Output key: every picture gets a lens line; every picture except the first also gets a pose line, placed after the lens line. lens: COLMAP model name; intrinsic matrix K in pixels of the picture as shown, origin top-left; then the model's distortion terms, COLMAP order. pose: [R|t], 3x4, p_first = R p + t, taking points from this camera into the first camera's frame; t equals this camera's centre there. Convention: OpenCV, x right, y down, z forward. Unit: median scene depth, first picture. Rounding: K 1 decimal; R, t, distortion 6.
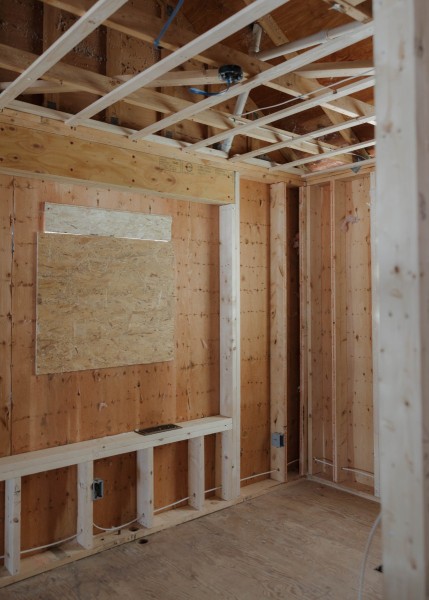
lens RADIAL K [[515.8, 0, 211.0], [0, 515.8, 276.0], [0, 0, 1]] dist [0.011774, -0.003058]
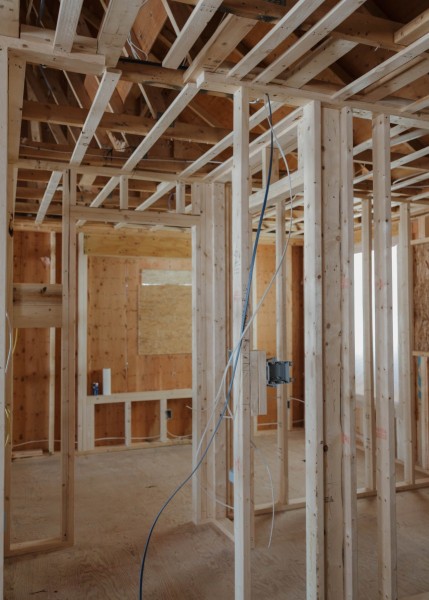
lens RADIAL K [[515.8, 0, 216.0], [0, 515.8, 300.0], [0, 0, 1]] dist [0.011774, -0.003058]
pose [[0.956442, -0.008856, -0.291787, 0.516394], [0.014336, 0.999759, 0.016646, -0.051394], [0.291569, -0.020104, 0.956339, -0.802941]]
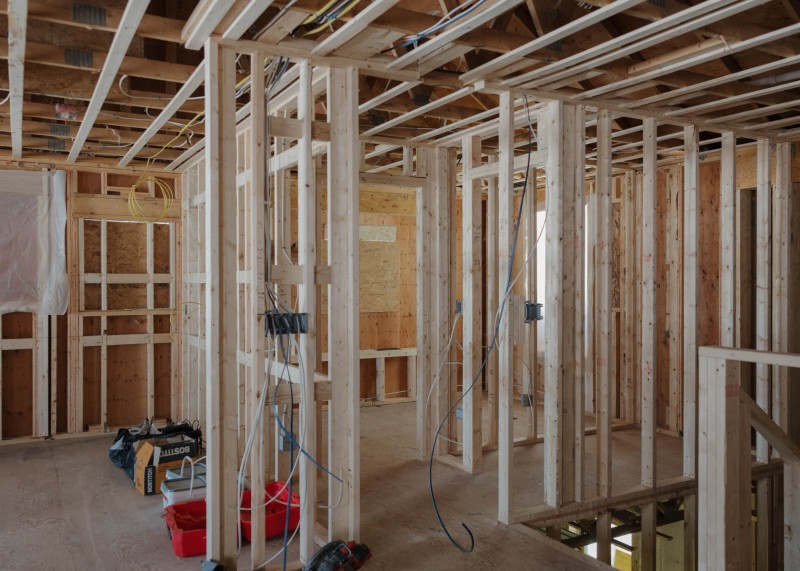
lens RADIAL K [[687.8, 0, 396.1], [0, 687.8, 284.0], [0, 0, 1]] dist [0.011774, -0.003058]
pose [[0.985994, 0.004111, -0.166728, 0.342333], [0.005312, 0.998415, 0.056035, -0.060504], [0.166694, -0.056136, 0.984409, -1.401919]]
